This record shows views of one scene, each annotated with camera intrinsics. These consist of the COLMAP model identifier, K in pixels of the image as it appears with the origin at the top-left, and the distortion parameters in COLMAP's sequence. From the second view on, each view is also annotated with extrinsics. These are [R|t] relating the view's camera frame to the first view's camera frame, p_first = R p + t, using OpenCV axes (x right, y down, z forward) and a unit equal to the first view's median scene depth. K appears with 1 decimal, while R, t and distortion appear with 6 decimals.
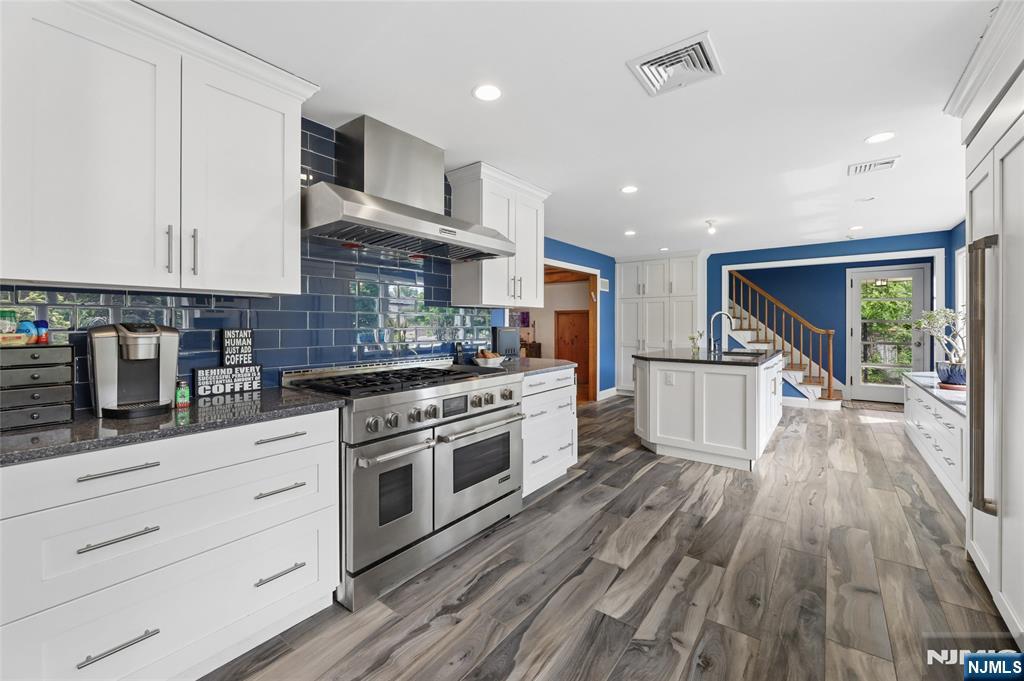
lens RADIAL K [[415.0, 0, 522.1], [0, 415.0, 325.1], [0, 0, 1]] dist [-0.001948, 0.000289]
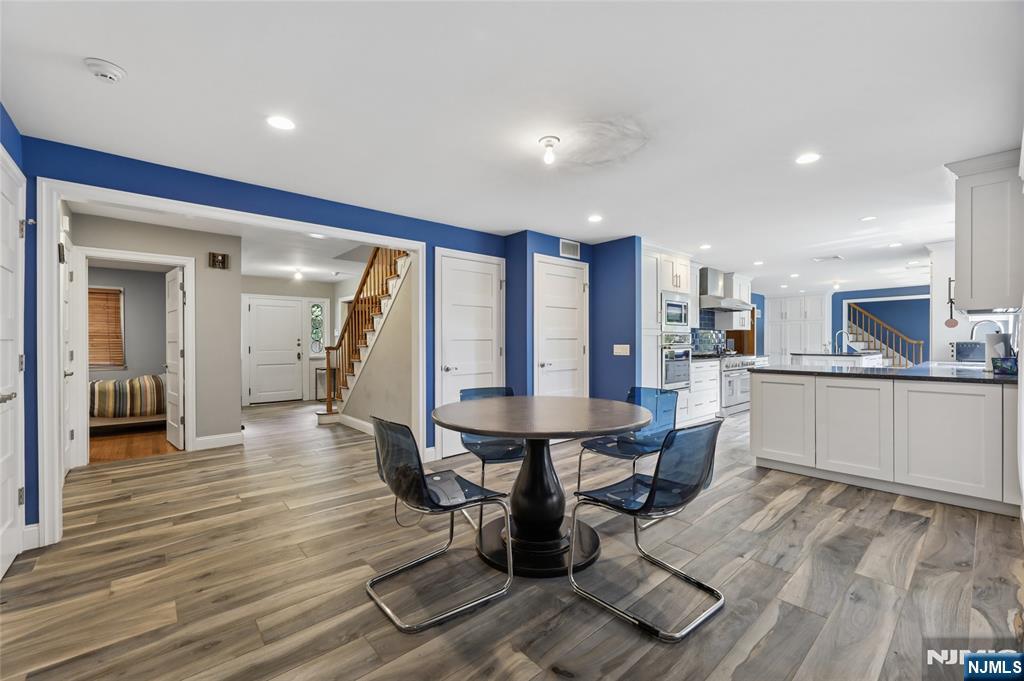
lens RADIAL K [[415.0, 0, 515.3], [0, 415.0, 343.4], [0, 0, 1]] dist [-0.001948, 0.000289]
pose [[0.976689, 0.000536, -0.214661, -0.483560], [0.001195, 0.999968, 0.007932, 0.006643], [0.214658, -0.008004, 0.976657, -0.987771]]
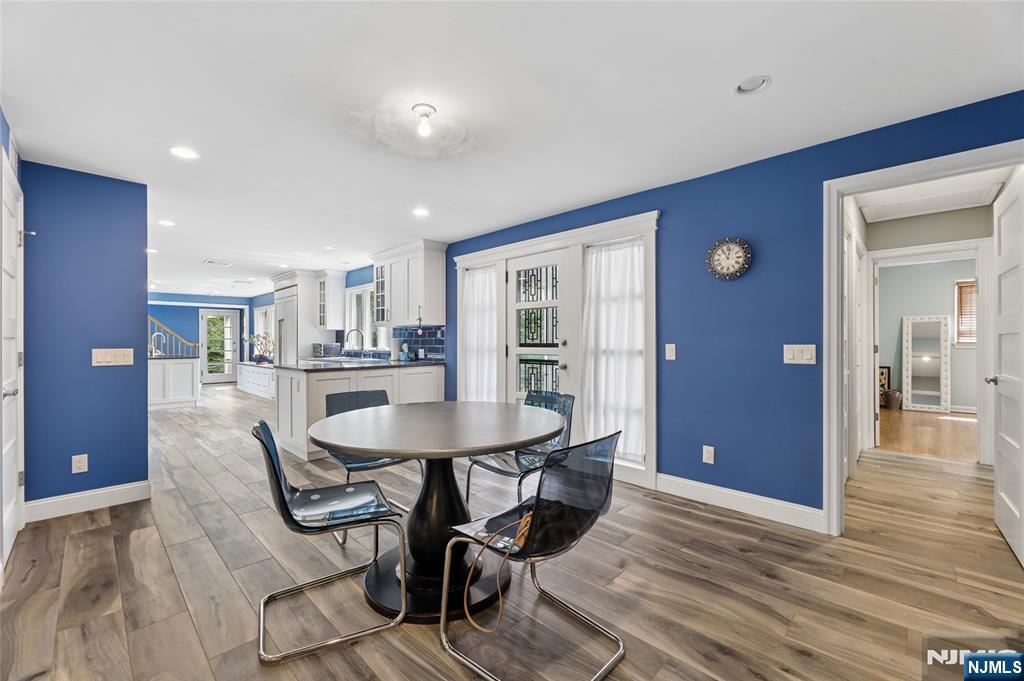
lens RADIAL K [[415.0, 0, 509.2], [0, 415.0, 343.3], [0, 0, 1]] dist [-0.001948, 0.000289]
pose [[0.138975, -0.001979, 0.990294, -0.939902], [0.001116, 0.999998, 0.001841, 0.009158], [-0.990295, 0.000850, 0.138977, -0.654662]]
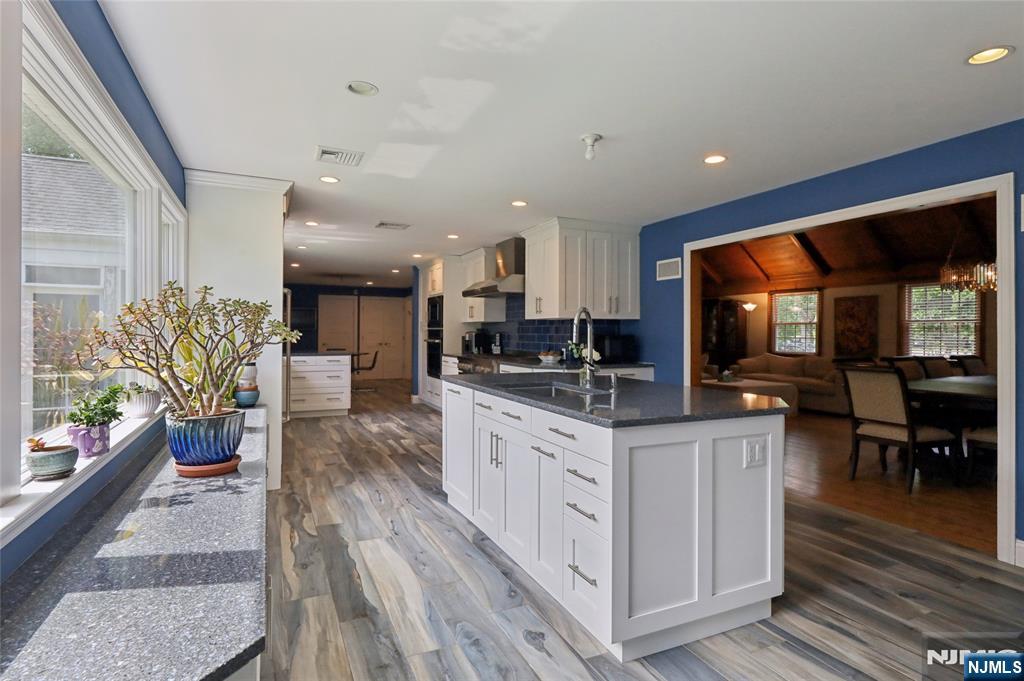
lens RADIAL K [[531.2, 0, 511.9], [0, 531.2, 333.0], [0, 0, 1]] dist [-0.002864, -0.000241]
pose [[-0.480518, -0.002428, -0.876981, 0.940456], [-0.007638, 0.999970, 0.001417, -0.002479], [0.876951, 0.007379, -0.480522, 1.058279]]
